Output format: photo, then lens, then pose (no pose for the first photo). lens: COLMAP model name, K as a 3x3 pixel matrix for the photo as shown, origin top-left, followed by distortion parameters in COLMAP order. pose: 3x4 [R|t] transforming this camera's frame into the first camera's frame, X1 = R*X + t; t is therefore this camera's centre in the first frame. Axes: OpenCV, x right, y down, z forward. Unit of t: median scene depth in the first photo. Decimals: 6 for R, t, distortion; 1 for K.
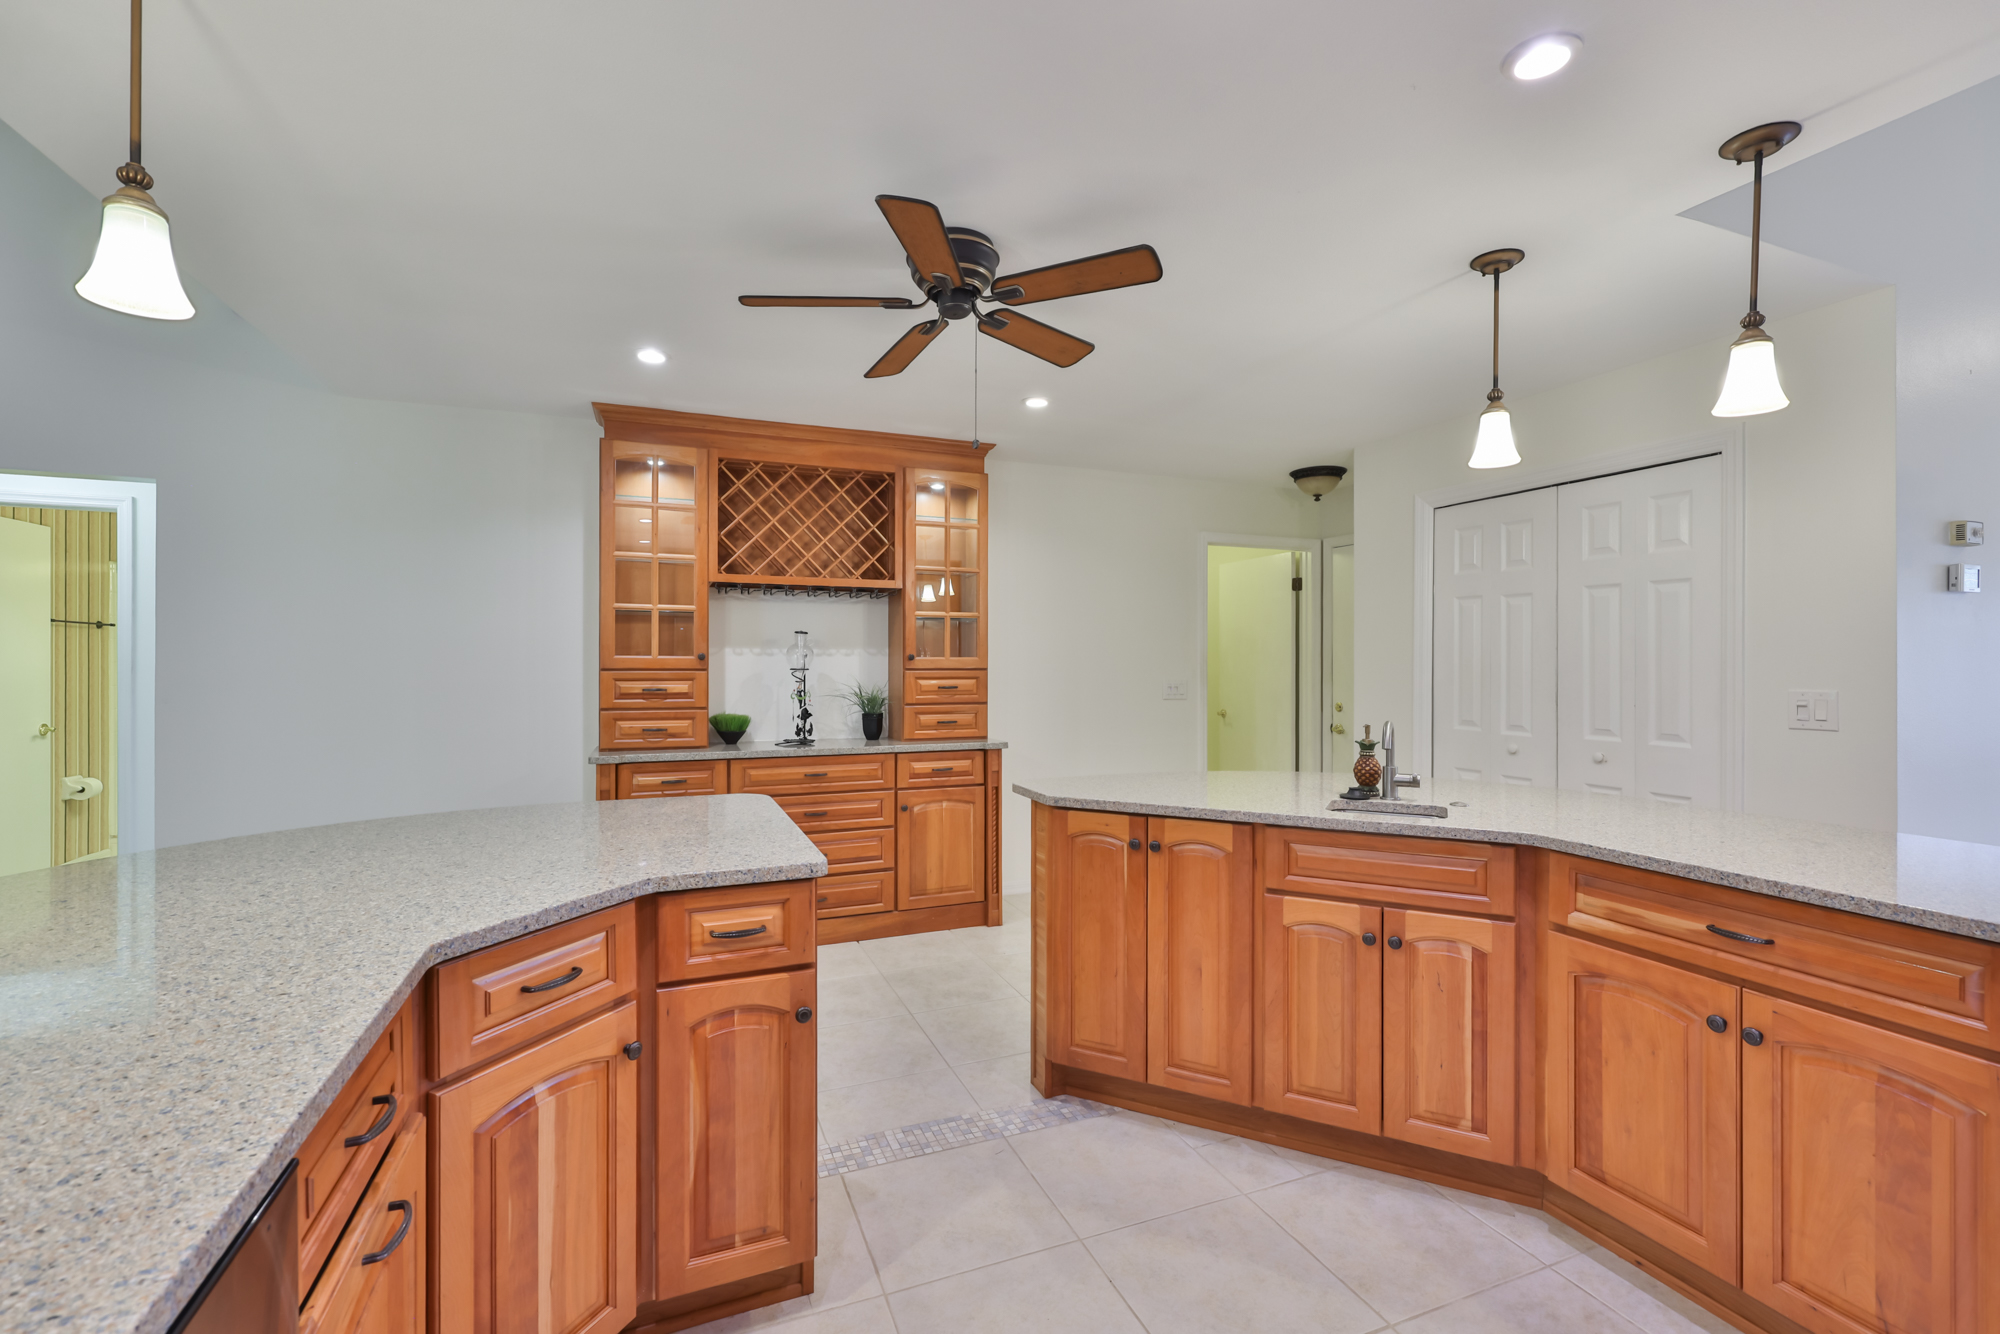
lens RADIAL K [[857.4, 0, 997.7], [0, 857.4, 660.7], [0, 0, 1]] dist [-0.017833, 0.000068]
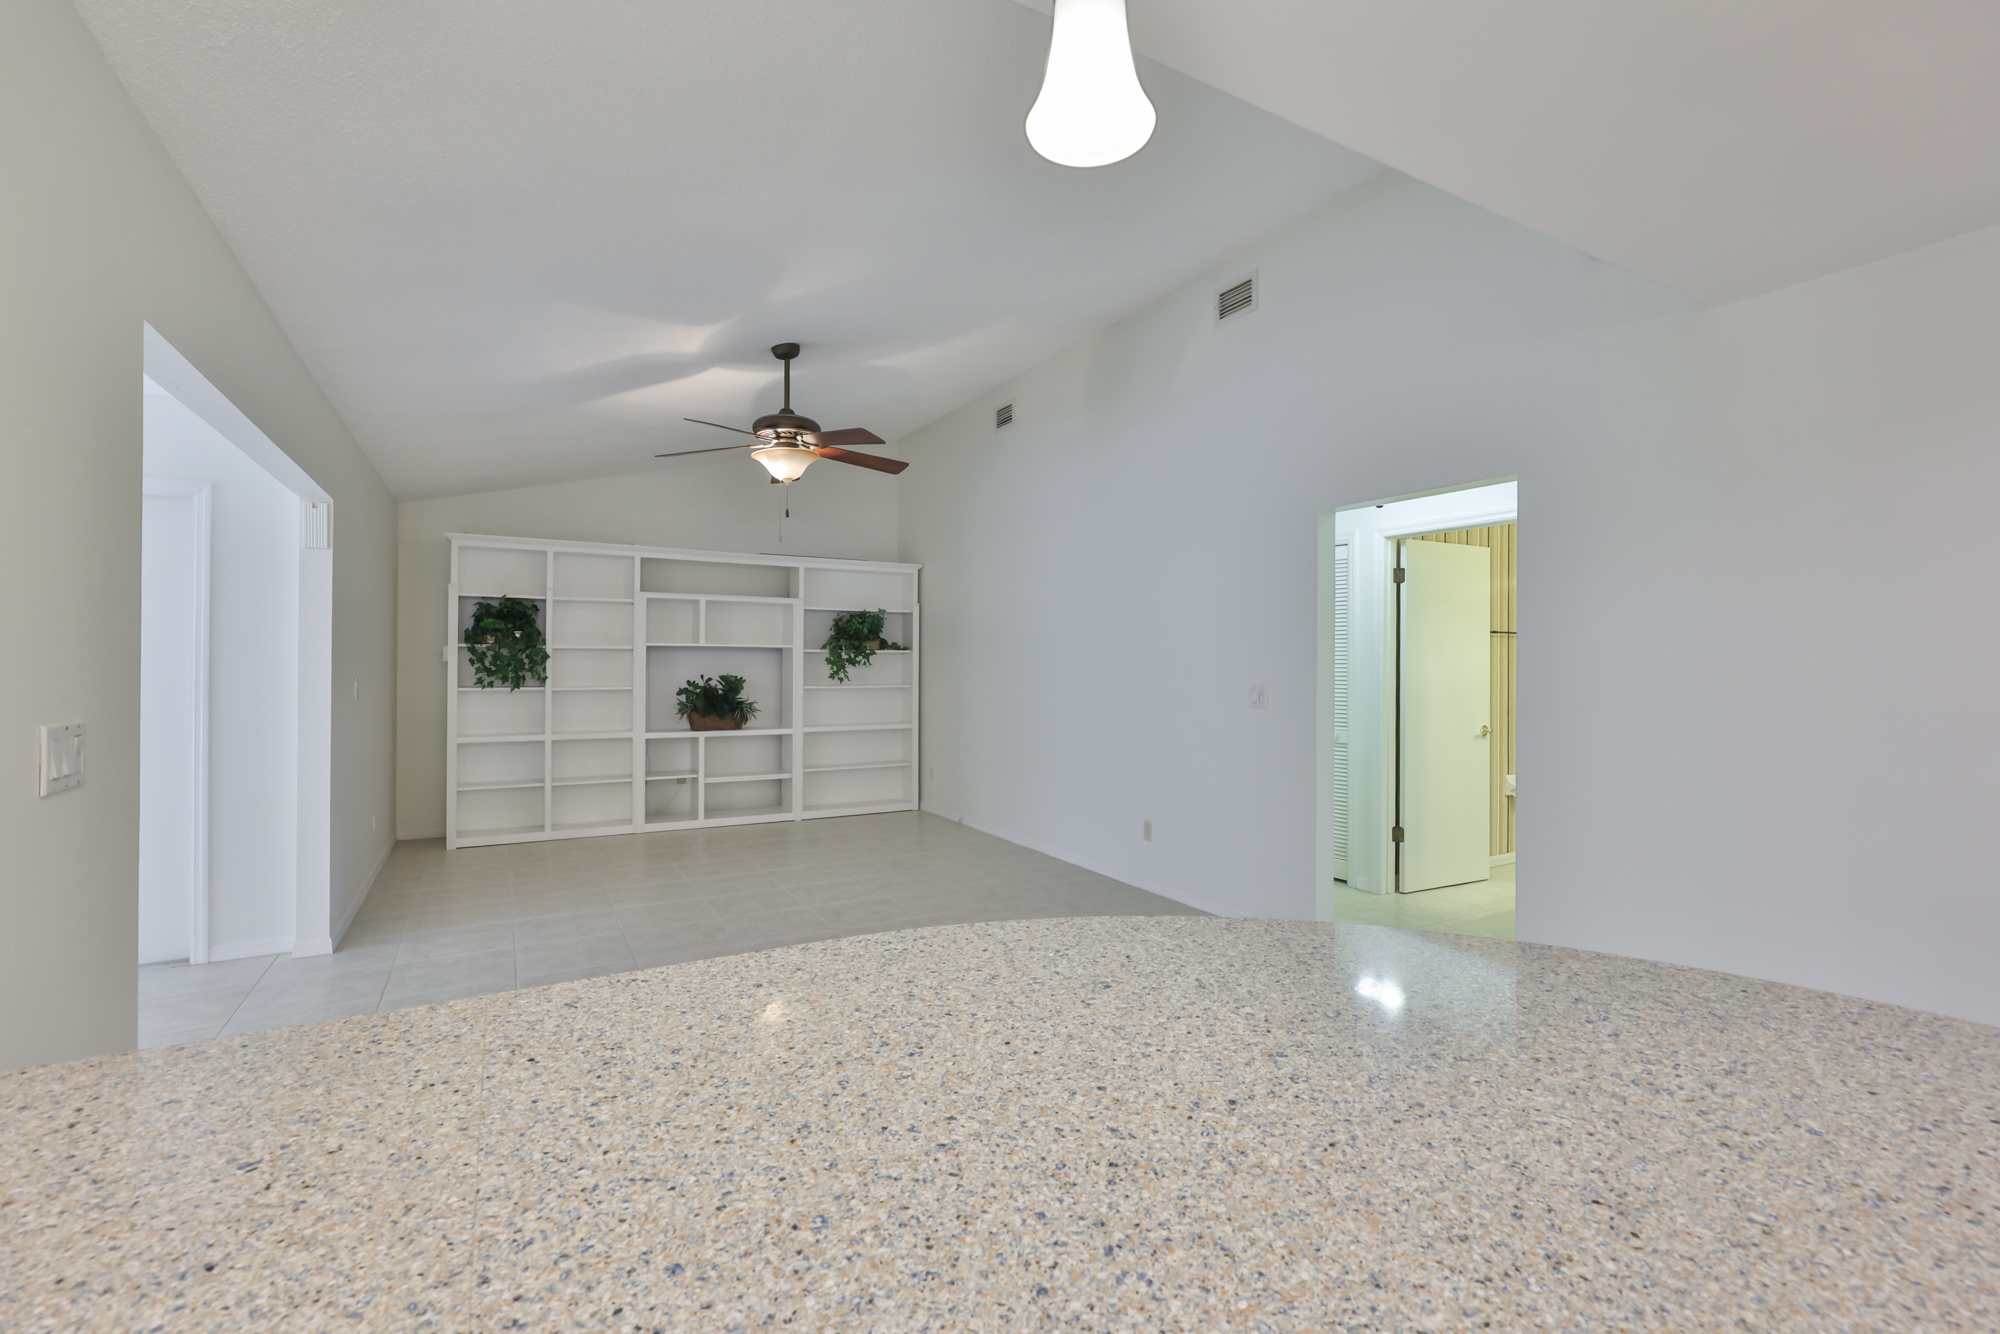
lens RADIAL K [[887.5, 0, 1015.6], [0, 887.5, 667.1], [0, 0, 1]] dist [-0.000838, 0.000118]
pose [[0.151420, 0.000389, -0.988469, -0.108294], [-0.002065, 0.999998, 0.000077, 0.001065], [0.988467, 0.002029, 0.151421, 0.283915]]
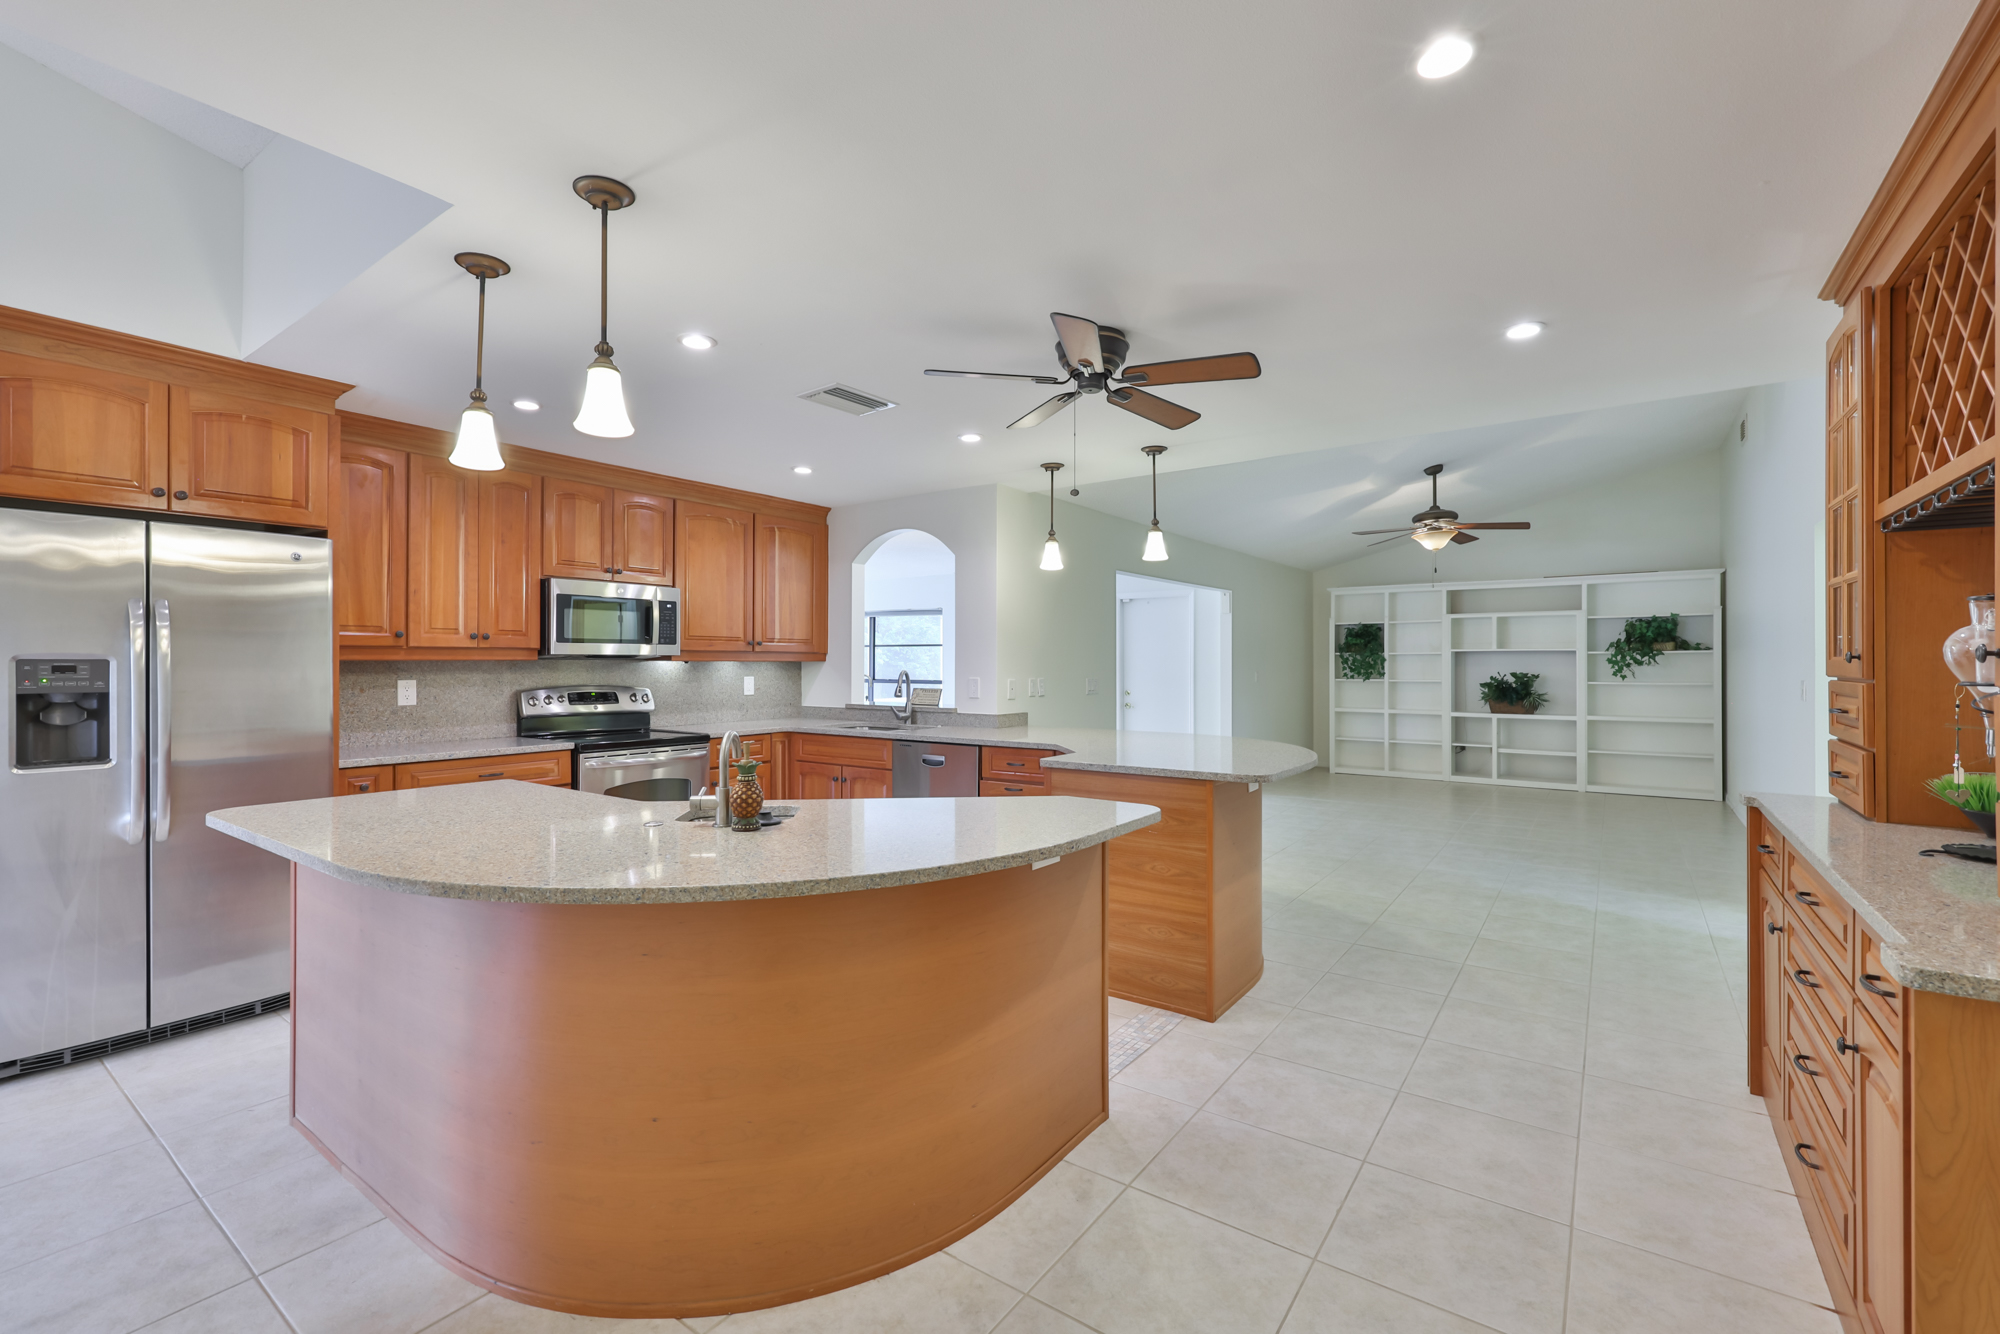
lens RADIAL K [[844.6, 0, 996.0], [0, 844.6, 661.2], [0, 0, 1]] dist [-0.002015, -0.000088]
pose [[-0.843741, -0.002835, -0.536743, 0.450021], [0.000135, 0.999985, -0.005495, 0.000797], [0.536751, -0.004708, -0.843728, 1.194386]]
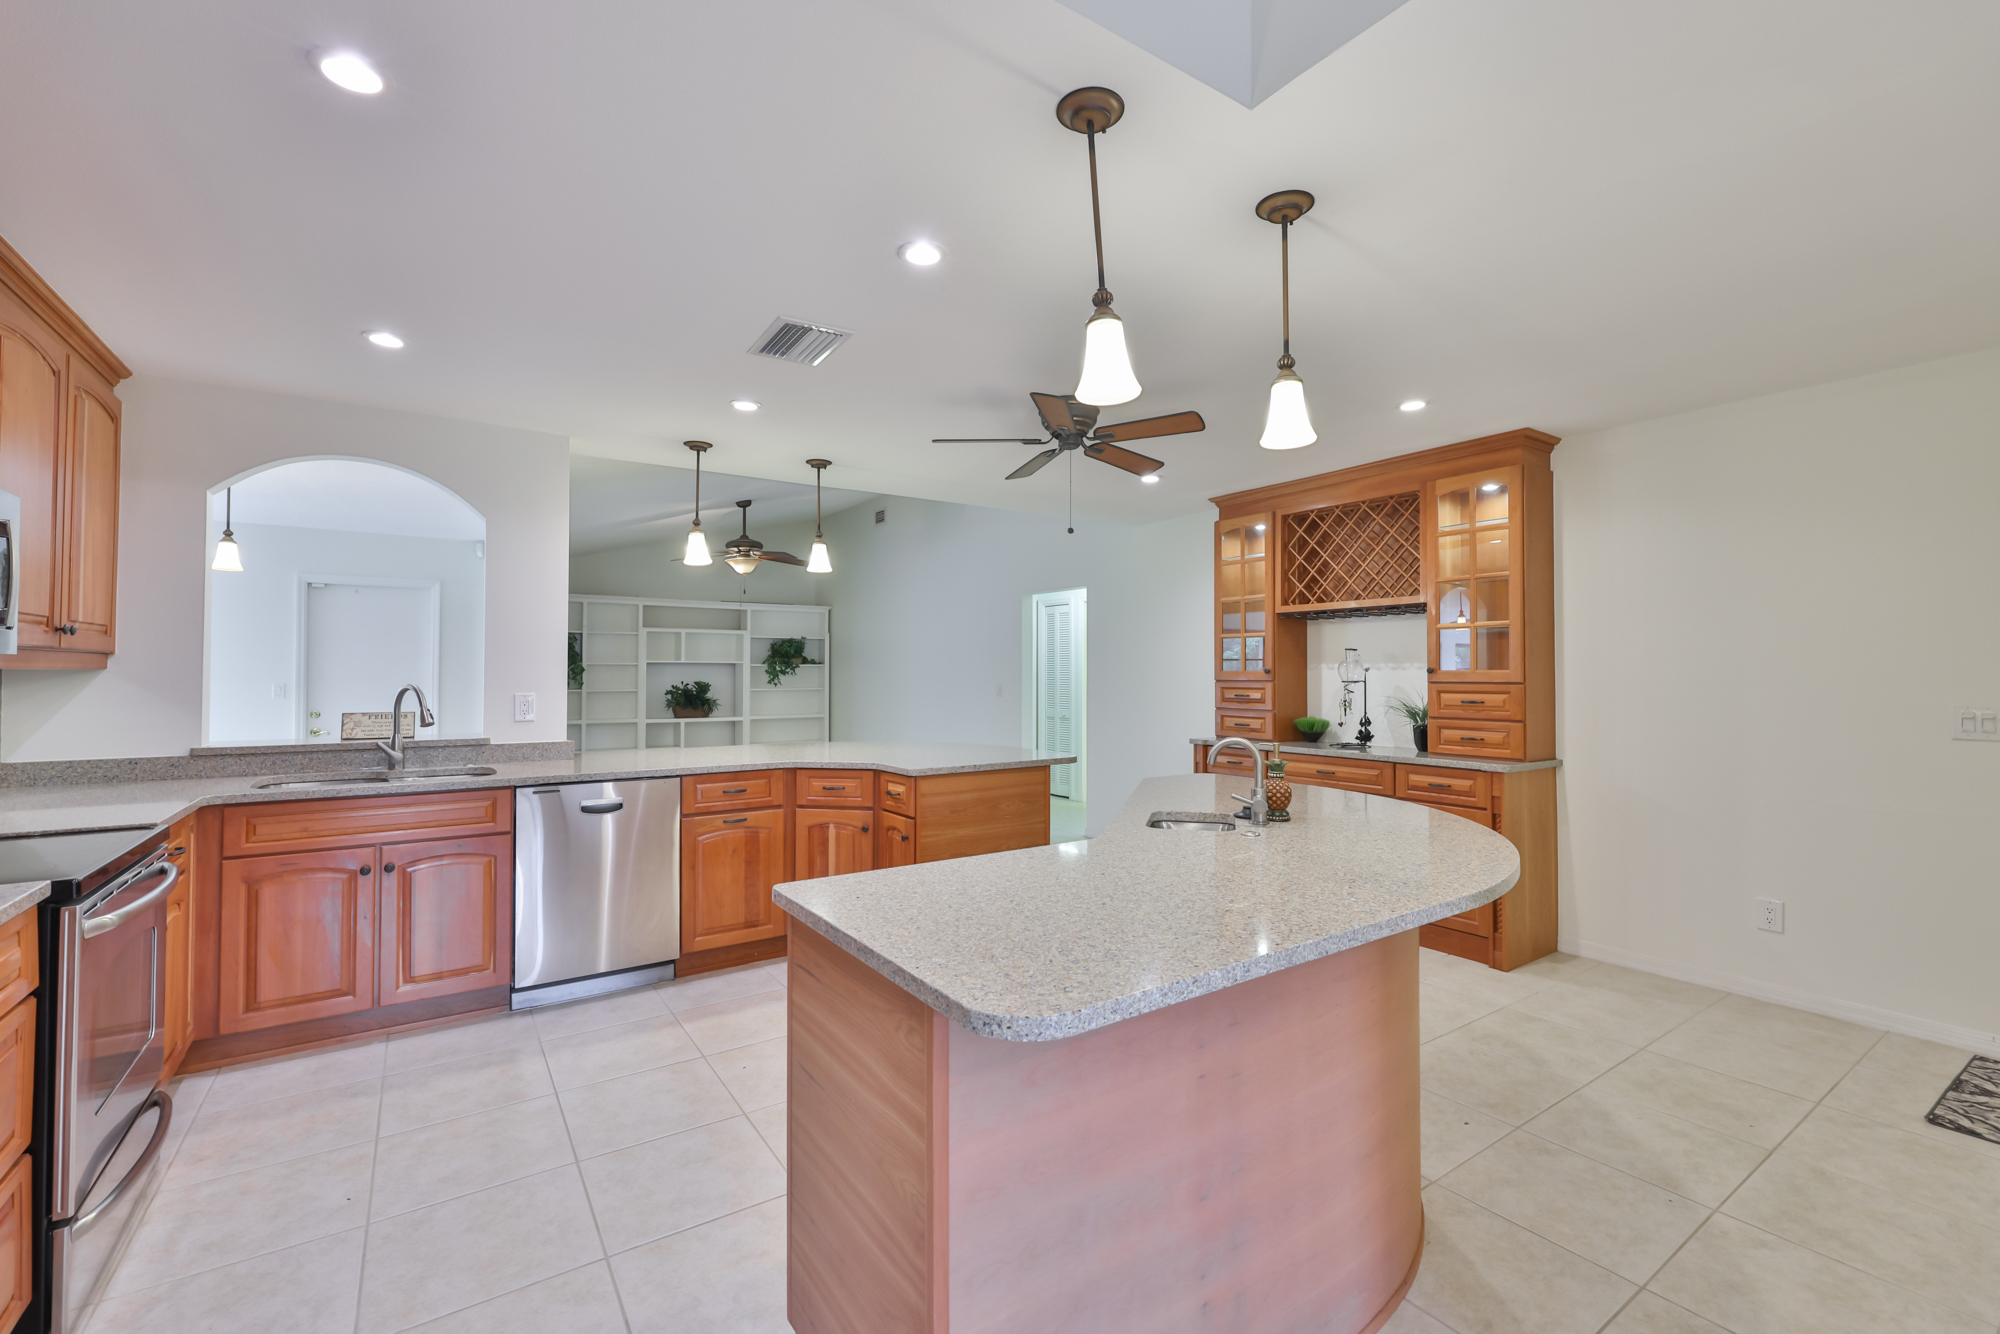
lens RADIAL K [[849.2, 0, 1011.0], [0, 849.2, 661.7], [0, 0, 1]] dist [-0.001843, 0.000341]
pose [[0.221069, -0.015161, -0.975140, 0.849337], [0.002008, 0.999884, -0.015091, -0.000725], [0.975256, 0.001378, 0.221074, 0.339902]]
